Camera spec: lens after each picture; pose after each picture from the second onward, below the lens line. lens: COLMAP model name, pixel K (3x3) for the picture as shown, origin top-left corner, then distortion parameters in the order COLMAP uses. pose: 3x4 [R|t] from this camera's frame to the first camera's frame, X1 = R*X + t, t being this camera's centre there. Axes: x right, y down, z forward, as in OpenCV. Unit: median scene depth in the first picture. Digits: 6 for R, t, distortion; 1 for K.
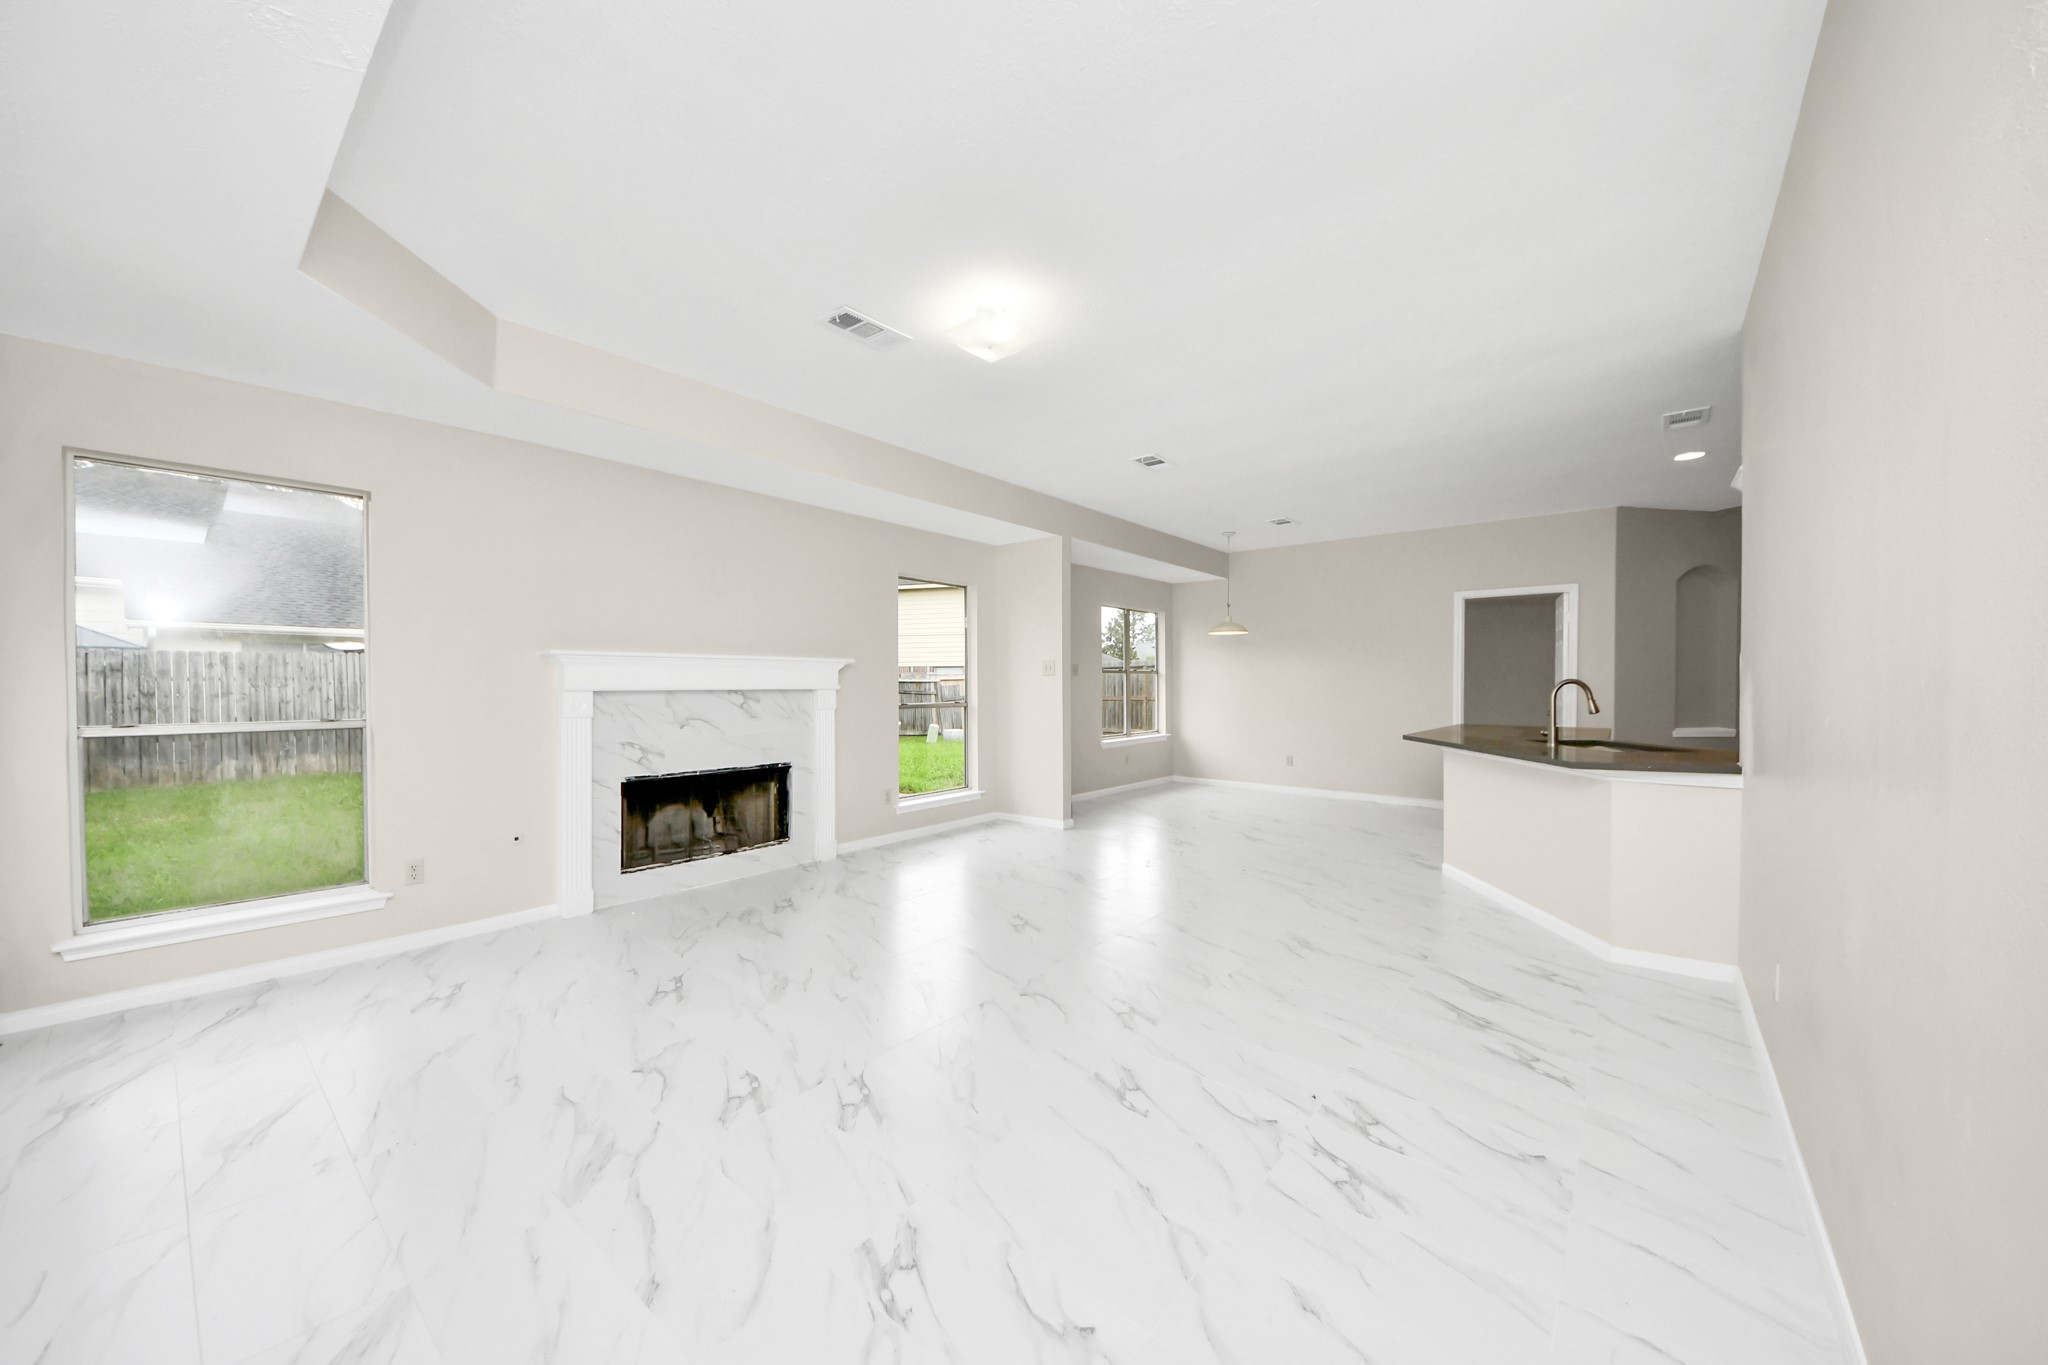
lens RADIAL K [[755.9, 0, 1016.5], [0, 755.9, 686.7], [0, 0, 1]] dist [0.000072, -0.000013]
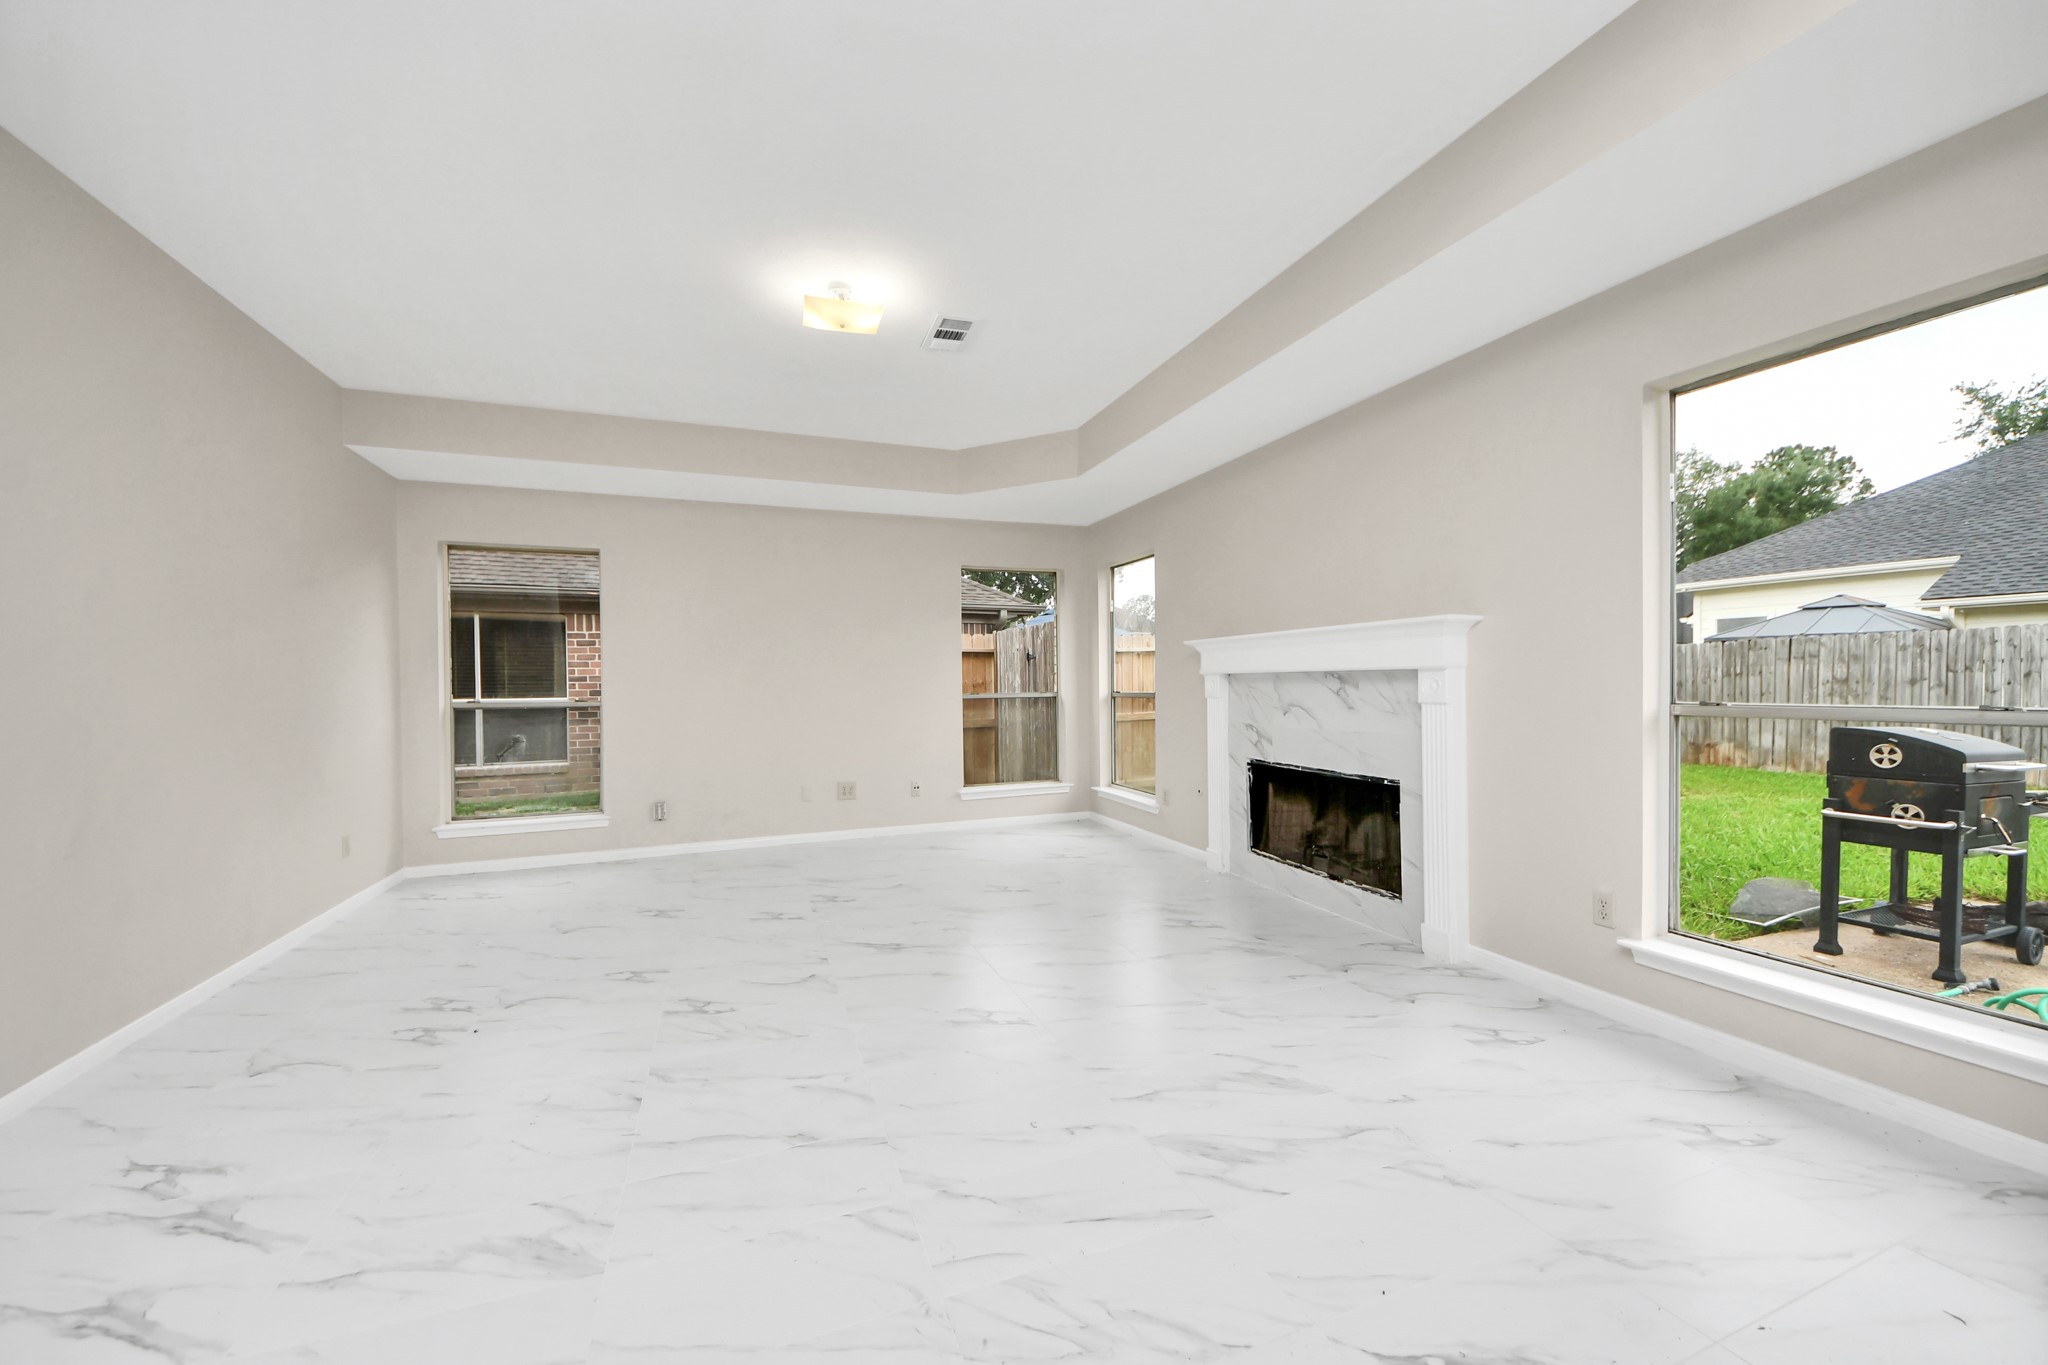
lens RADIAL K [[755.9, 0, 1016.5], [0, 755.9, 686.7], [0, 0, 1]] dist [0.000072, -0.000013]
pose [[-0.495467, 0.012066, -0.868543, 0.447359], [0.002284, 0.999918, 0.012588, 0.007979], [0.868624, 0.004253, -0.495454, 1.045315]]
